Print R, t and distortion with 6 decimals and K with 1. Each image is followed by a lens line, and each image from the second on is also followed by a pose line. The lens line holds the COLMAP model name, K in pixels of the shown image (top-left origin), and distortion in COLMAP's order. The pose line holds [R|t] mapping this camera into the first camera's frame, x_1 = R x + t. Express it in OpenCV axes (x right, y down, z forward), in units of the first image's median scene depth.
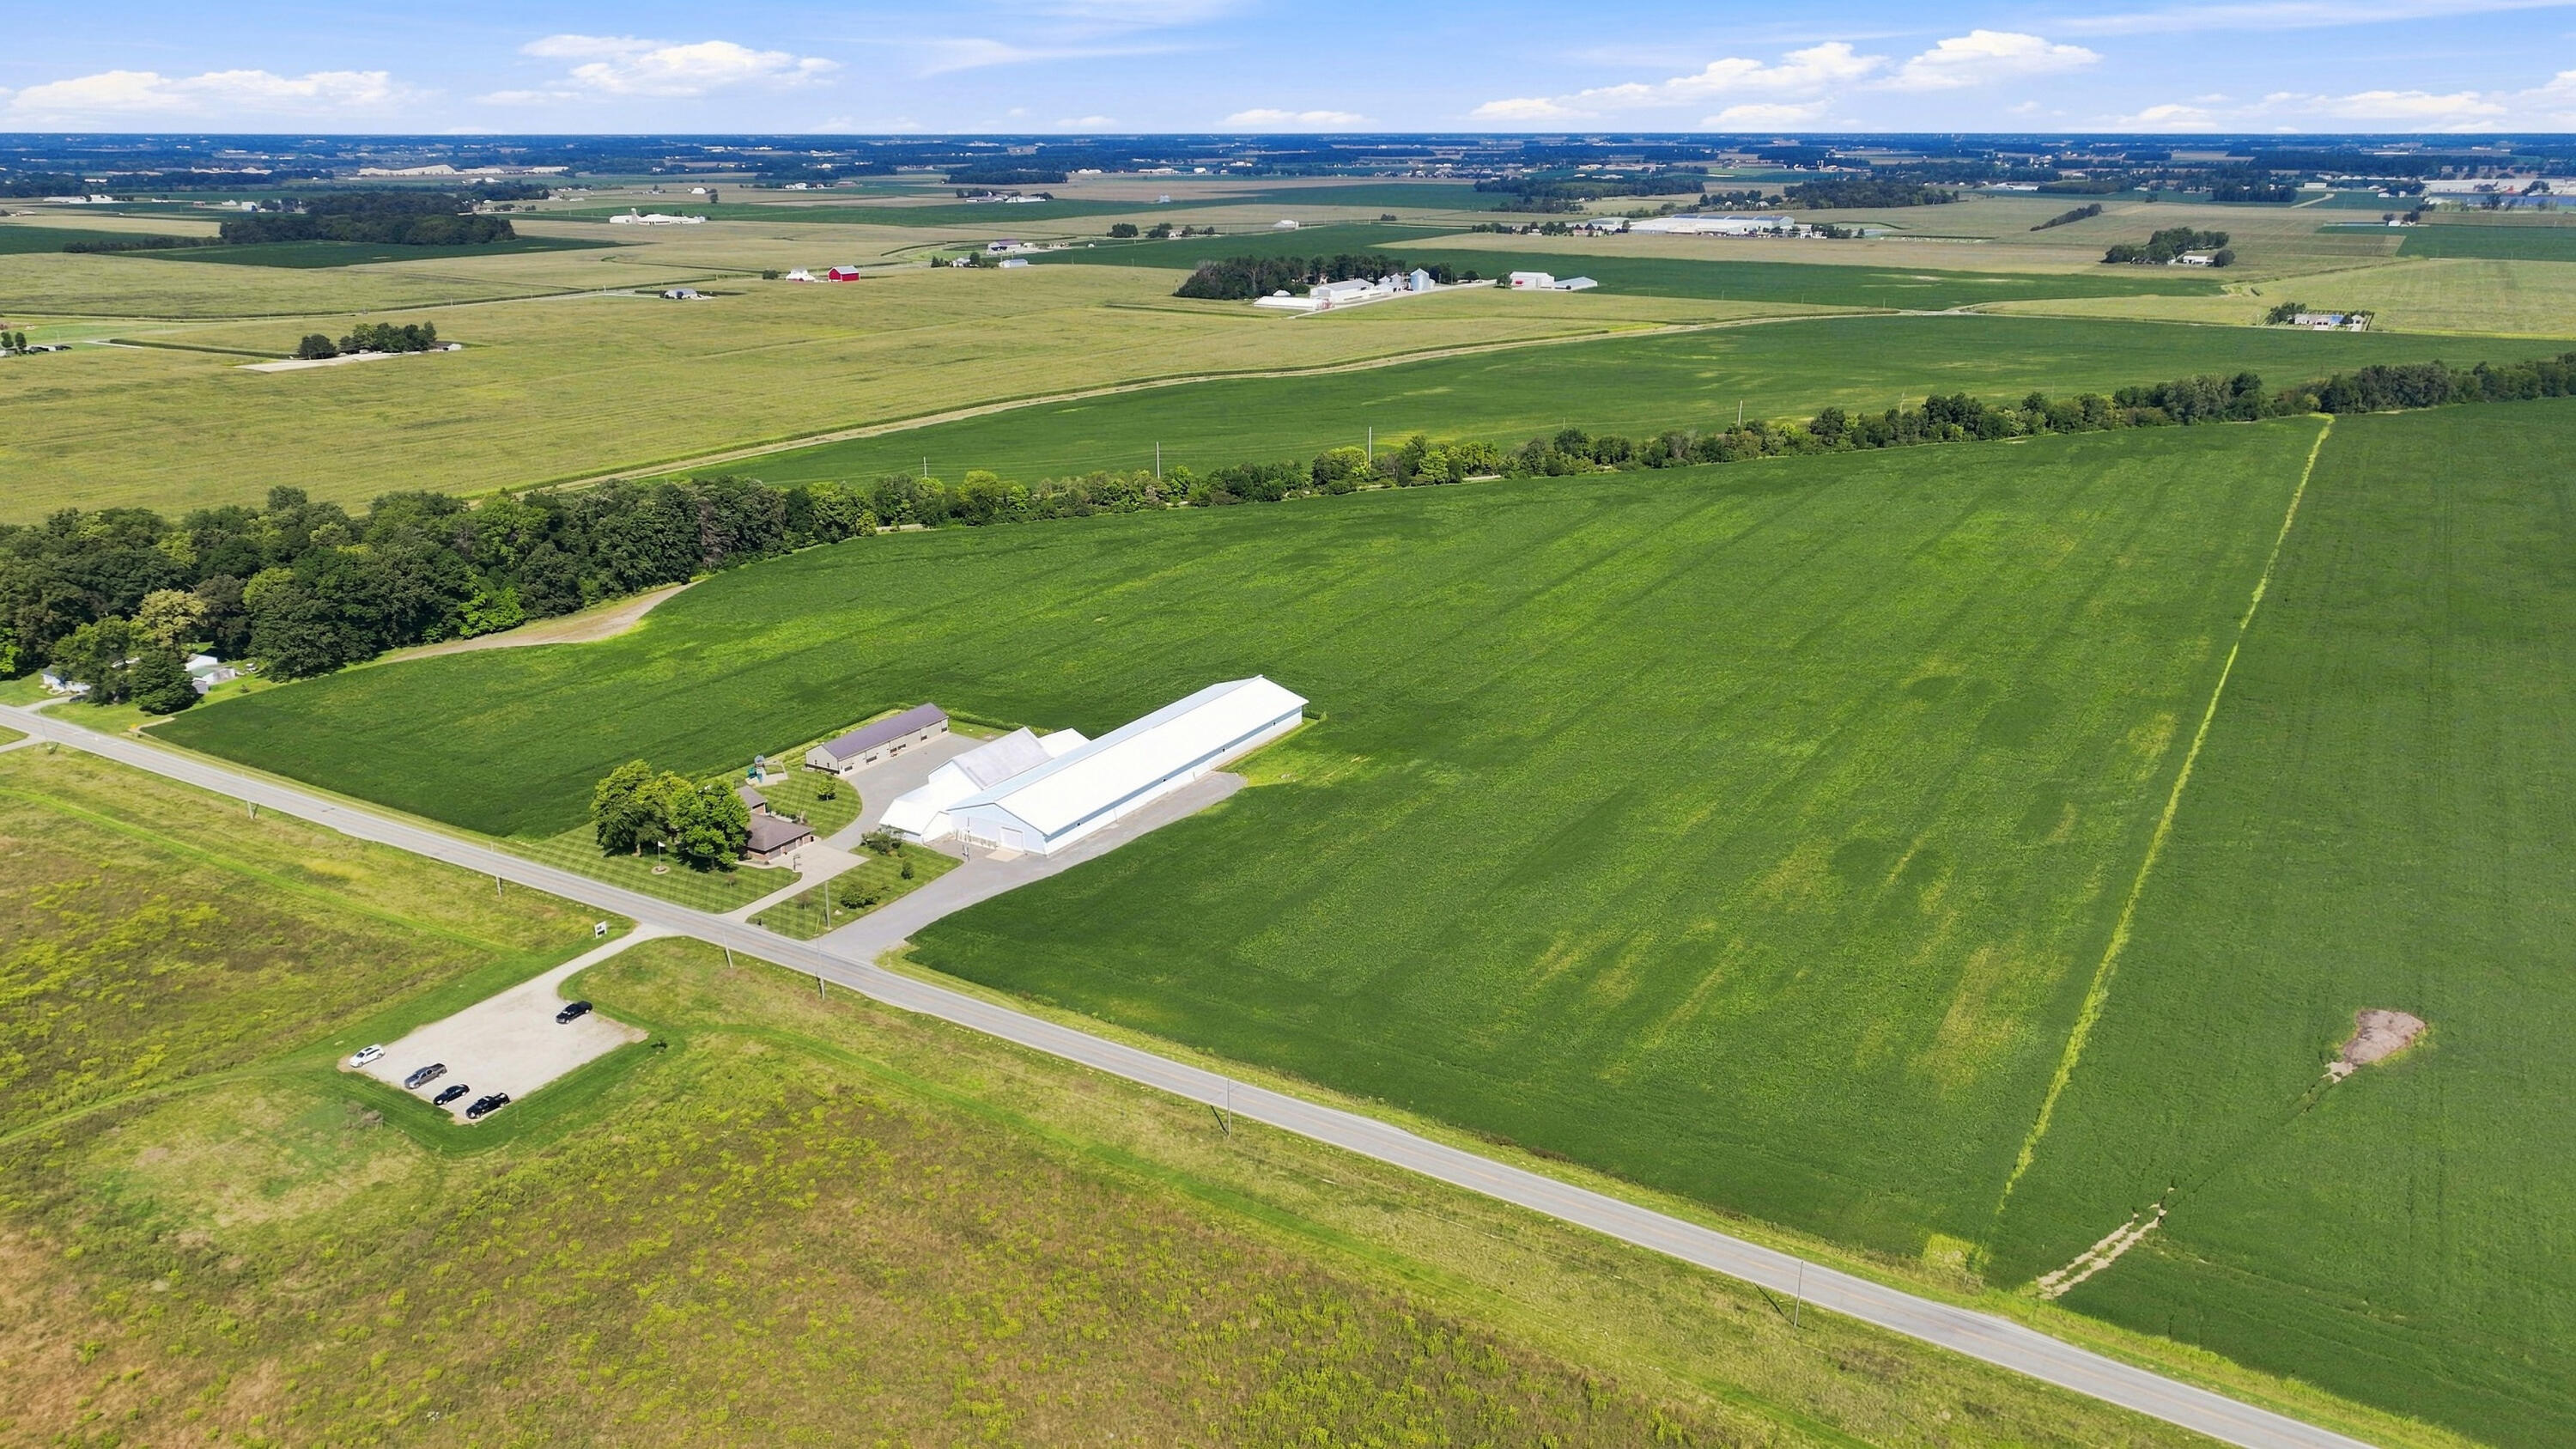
lens RADIAL K [[1863.8, 0, 1291.0], [0, 1863.8, 724.8], [0, 0, 1]] dist [0.001379, 0.014586]
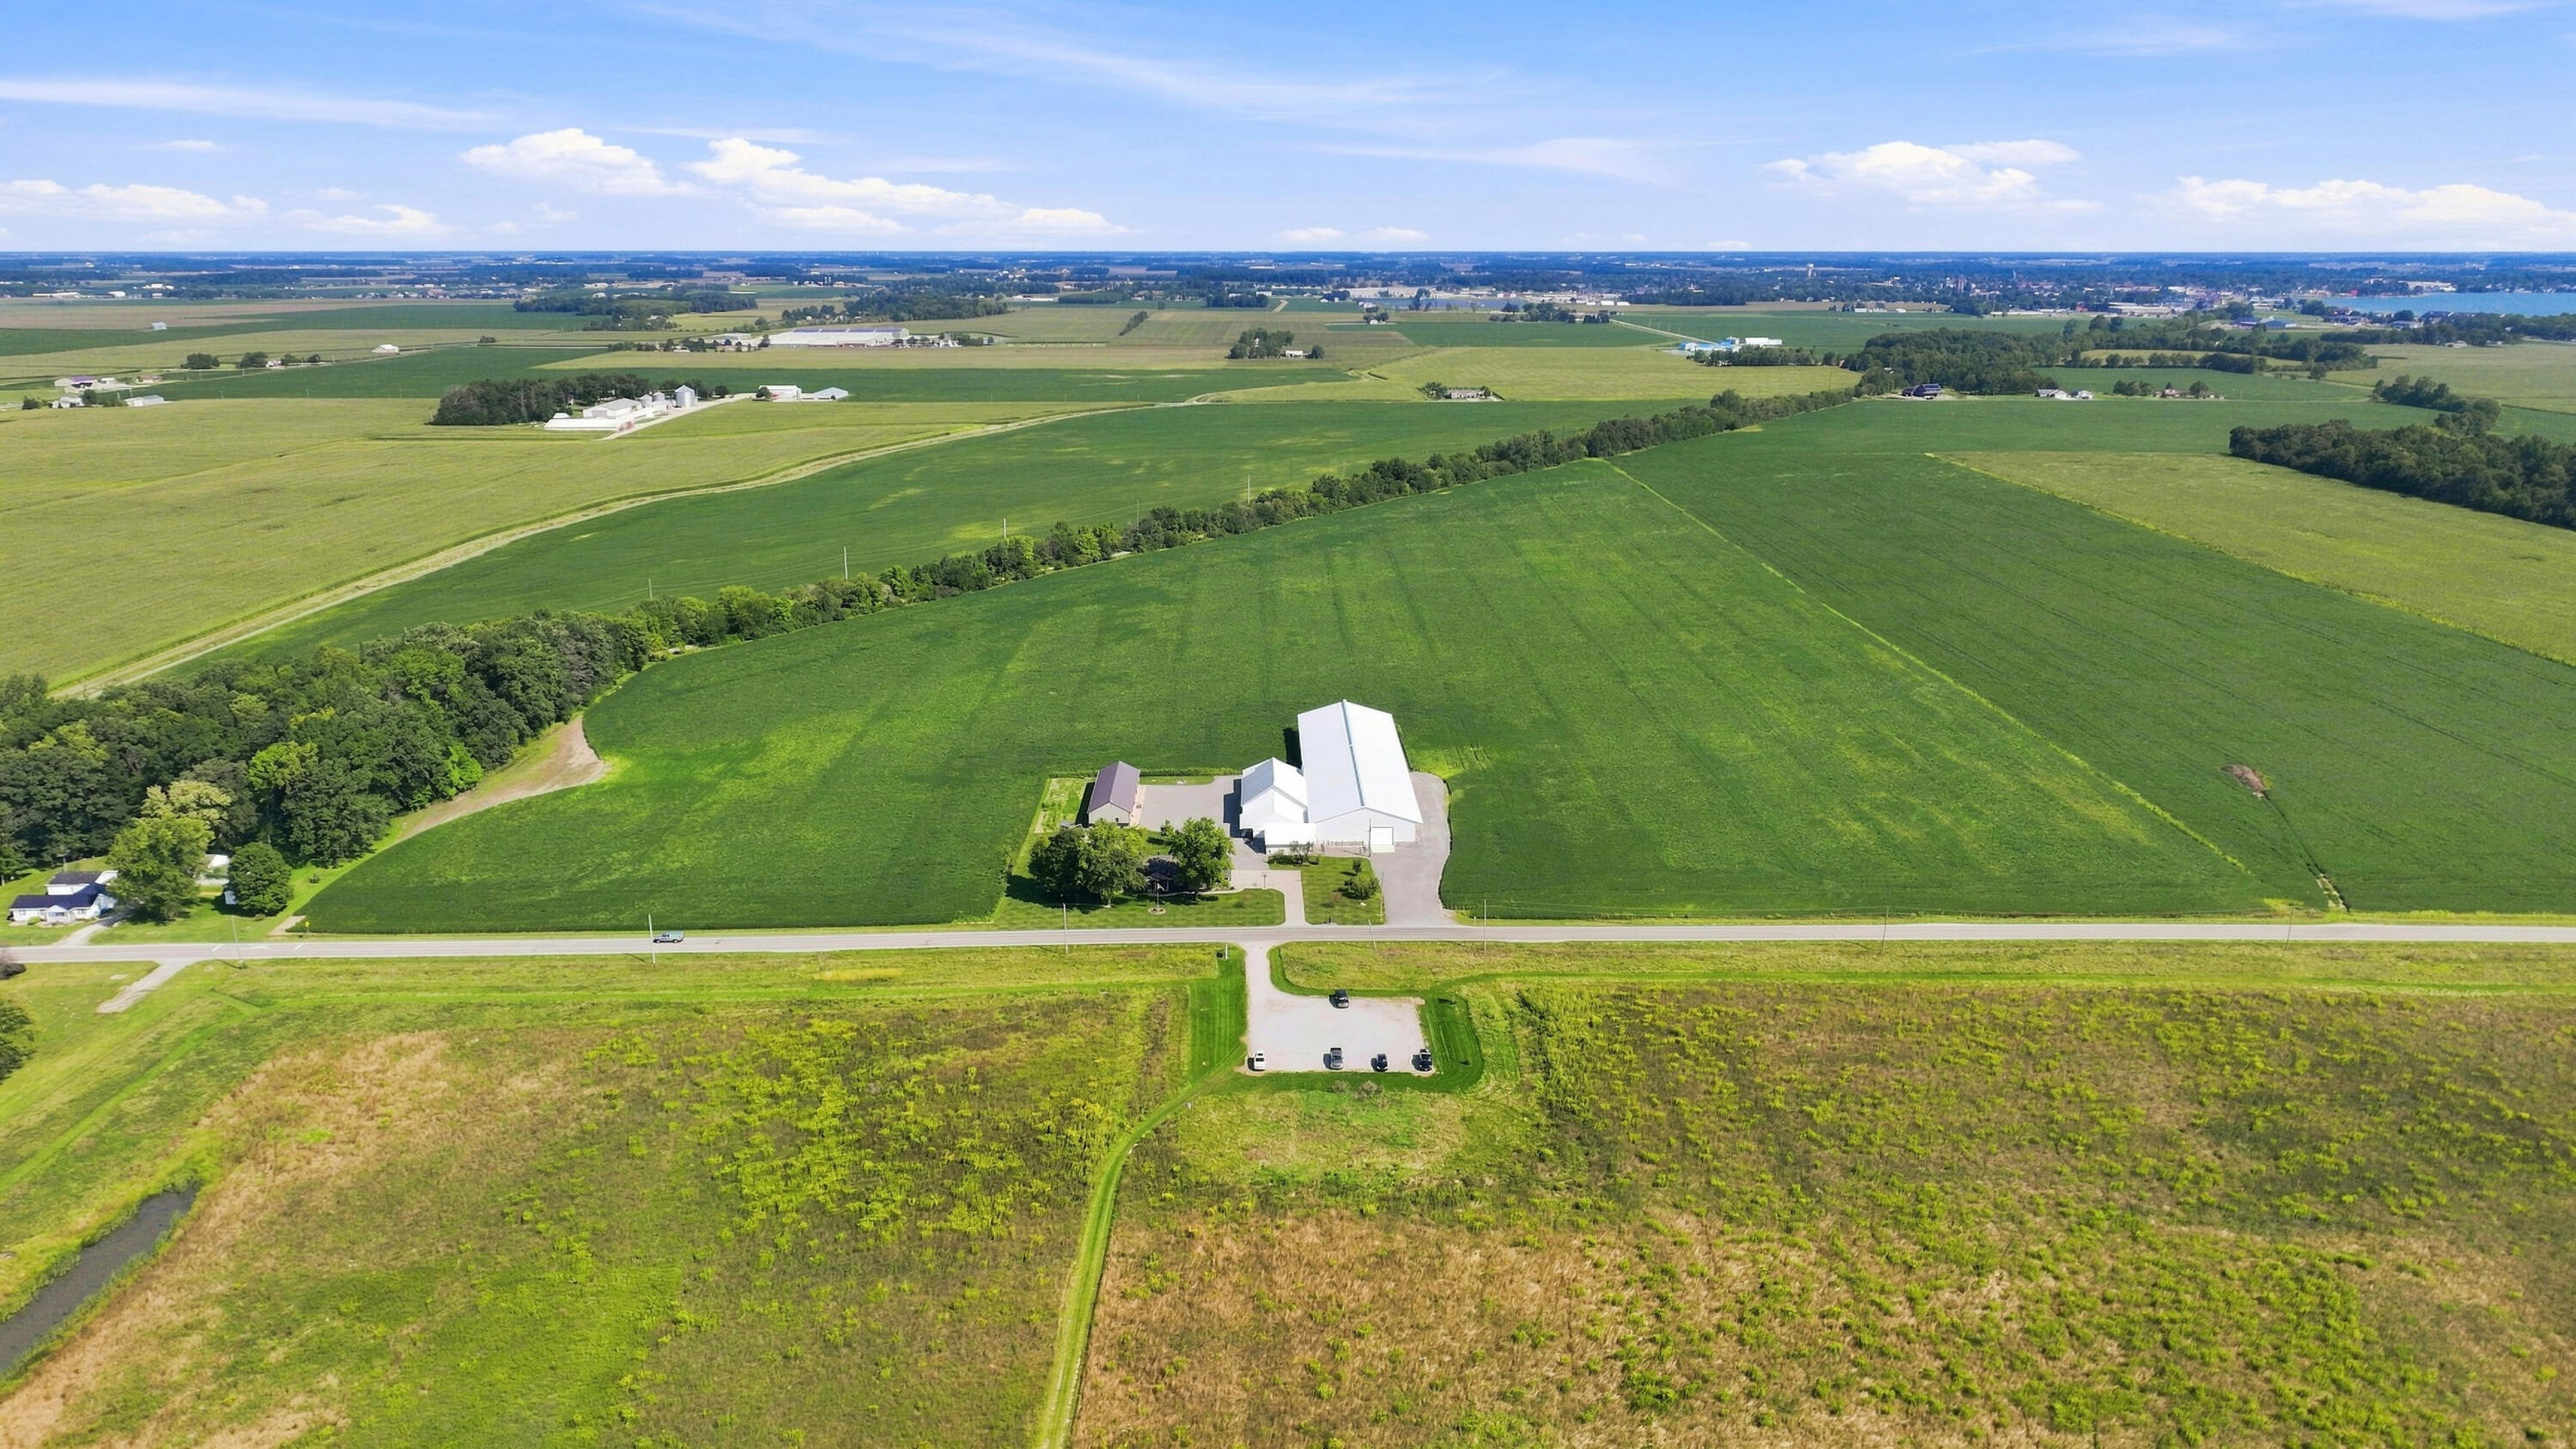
lens RADIAL K [[1863.8, 0, 1289.8], [0, 1863.8, 726.9], [0, 0, 1]] dist [0.001379, 0.014586]
pose [[0.838519, -0.137841, 0.527148, -0.669540], [0.167903, 0.985759, -0.009317, -0.004607], [-0.518357, 0.096322, 0.849722, 0.011604]]
